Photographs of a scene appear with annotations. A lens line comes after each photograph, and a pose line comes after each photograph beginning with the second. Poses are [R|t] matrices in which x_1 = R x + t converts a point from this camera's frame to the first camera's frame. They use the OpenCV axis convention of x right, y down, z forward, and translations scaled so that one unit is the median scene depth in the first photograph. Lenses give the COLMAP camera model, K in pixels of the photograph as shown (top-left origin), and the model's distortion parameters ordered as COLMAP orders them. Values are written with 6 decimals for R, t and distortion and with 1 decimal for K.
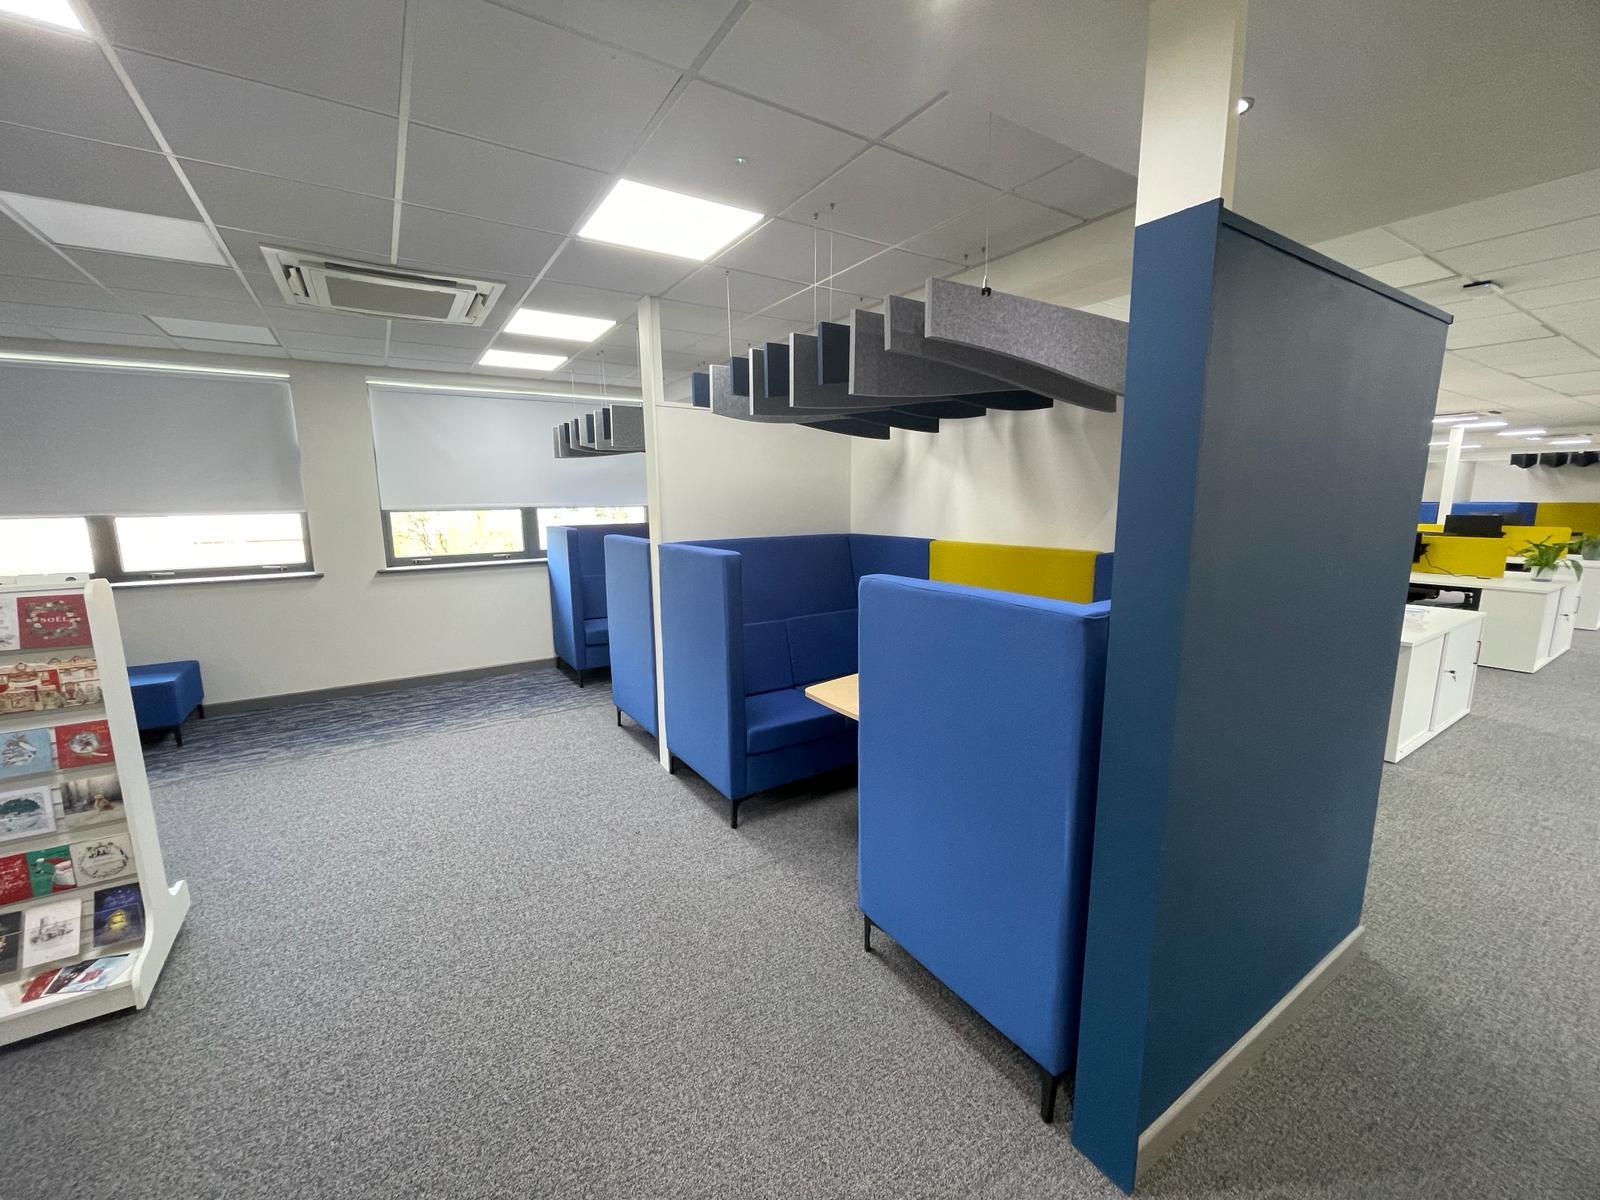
lens RADIAL K [[653.7, 0, 800.0], [0, 653.7, 600.0], [0, 0, 1]] dist [-0.010707, 0.000047]
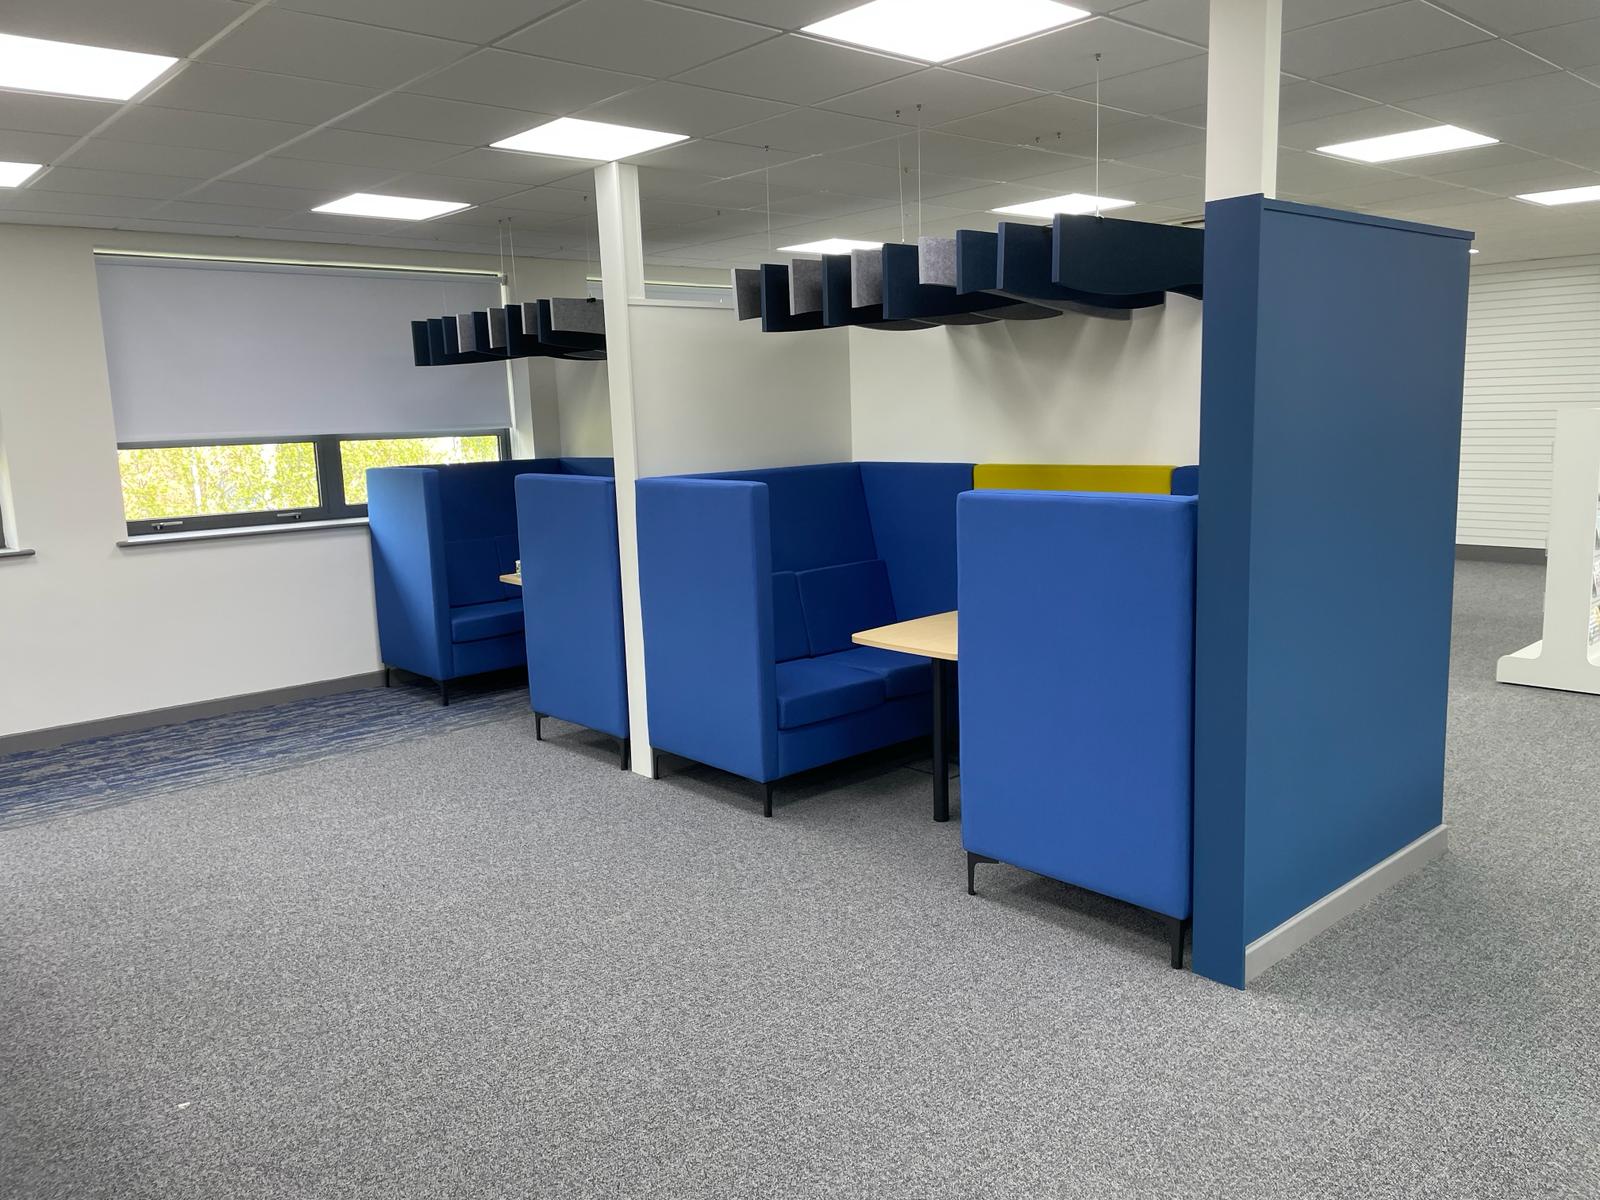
lens RADIAL K [[1213.6, 0, 800.0], [0, 1213.6, 600.0], [0, 0, 1]] dist [0.020788, -0.008949]
pose [[0.984672, -0.051312, 0.166698, -0.263064], [0.050845, 0.998682, 0.007071, 0.054141], [-0.166841, 0.001514, 0.985983, -0.446185]]
